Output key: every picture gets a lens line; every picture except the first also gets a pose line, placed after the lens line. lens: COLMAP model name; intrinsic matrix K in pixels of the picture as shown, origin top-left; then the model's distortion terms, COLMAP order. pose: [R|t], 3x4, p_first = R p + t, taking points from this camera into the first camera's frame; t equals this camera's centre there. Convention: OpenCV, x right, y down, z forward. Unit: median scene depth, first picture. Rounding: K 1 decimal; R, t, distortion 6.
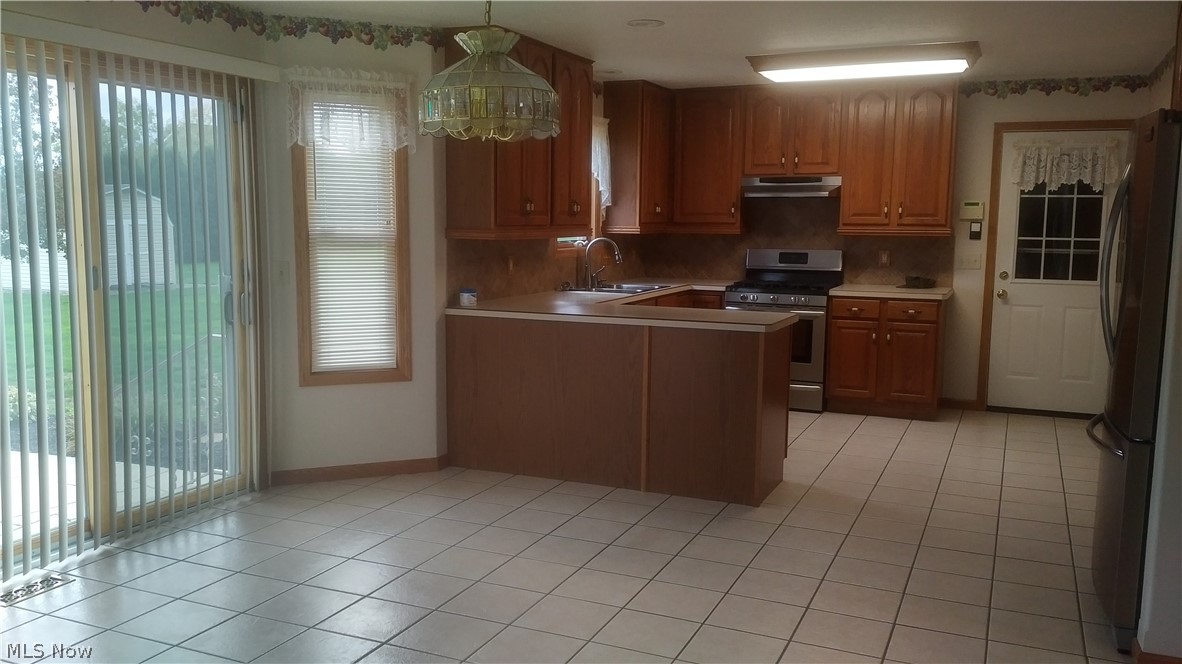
lens RADIAL K [[957.4, 0, 592.4], [0, 957.4, 313.7], [0, 0, 1]] dist [0.116023, -0.240587]
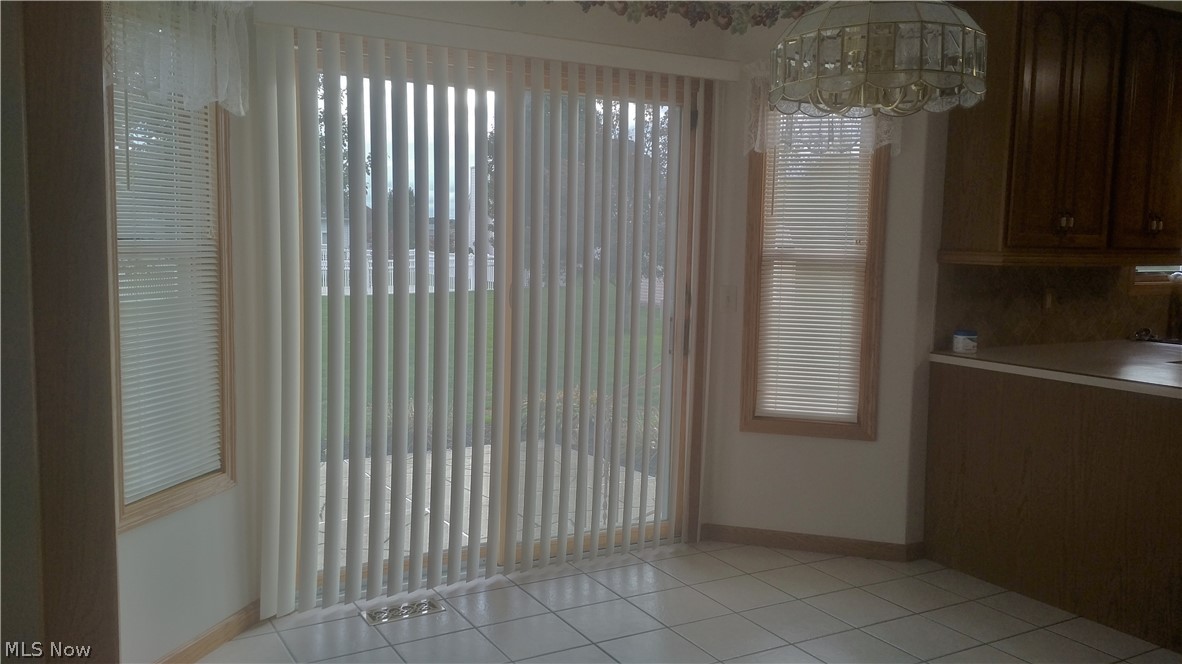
lens RADIAL K [[957.4, 0, 592.4], [0, 957.4, 313.7], [0, 0, 1]] dist [0.116023, -0.240587]
pose [[0.802483, 0.057704, -0.593878, 0.095391], [-0.071687, 0.997427, 0.000046, -0.019396], [0.592353, 0.042537, 0.804555, 0.225550]]
